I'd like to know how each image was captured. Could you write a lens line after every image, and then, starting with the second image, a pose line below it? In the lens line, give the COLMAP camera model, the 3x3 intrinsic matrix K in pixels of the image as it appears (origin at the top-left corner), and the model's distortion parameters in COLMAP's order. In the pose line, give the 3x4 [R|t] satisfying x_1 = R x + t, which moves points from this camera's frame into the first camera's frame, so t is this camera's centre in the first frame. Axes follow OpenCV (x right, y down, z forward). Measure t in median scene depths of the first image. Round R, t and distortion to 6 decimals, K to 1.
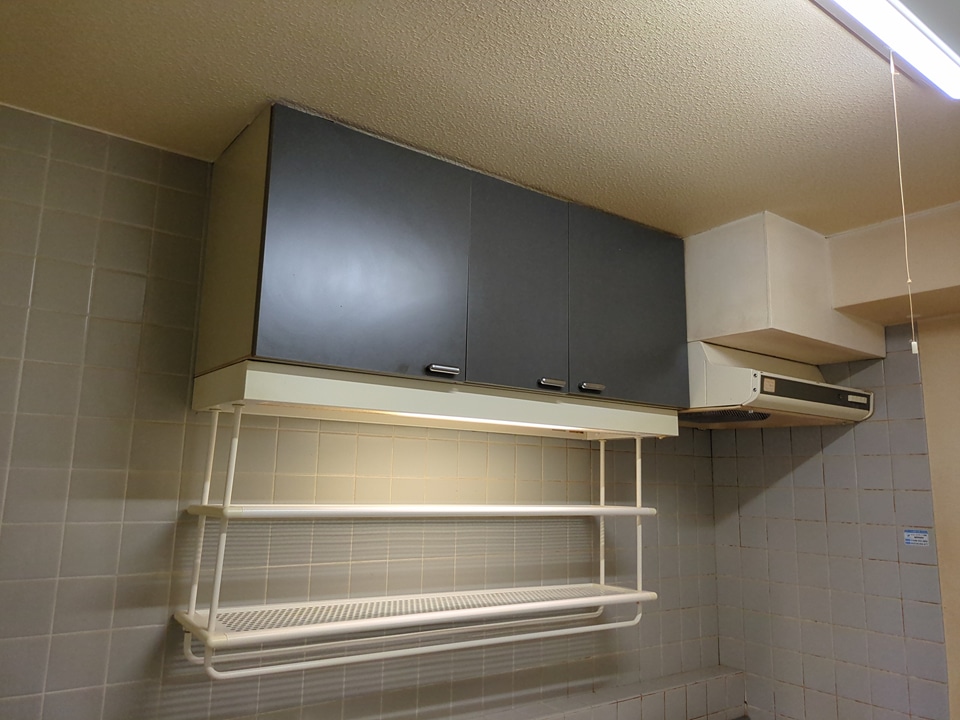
lens RADIAL K [[710.8, 0, 480.6], [0, 710.8, 368.4], [0, 0, 1]] dist [0.027205, -0.027135]
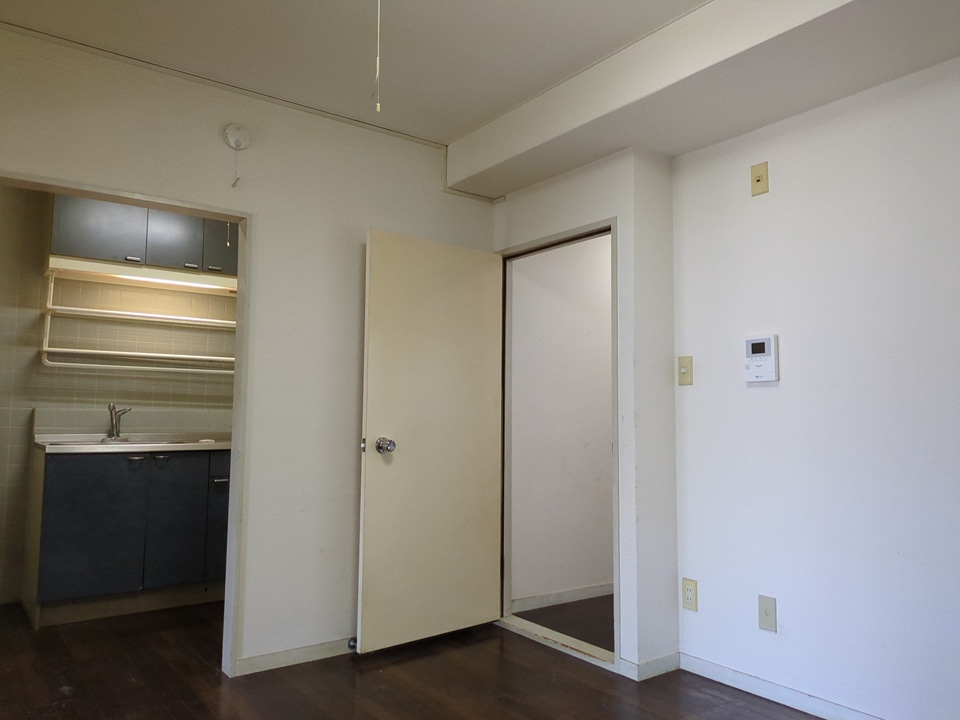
lens RADIAL K [[710.8, 0, 485.8], [0, 710.8, 360.5], [0, 0, 1]] dist [0.027205, -0.027135]
pose [[0.999755, -0.009860, 0.019808, 0.921783], [0.007931, 0.995427, 0.095196, 0.103720], [-0.020656, -0.095016, 0.995261, -1.326896]]
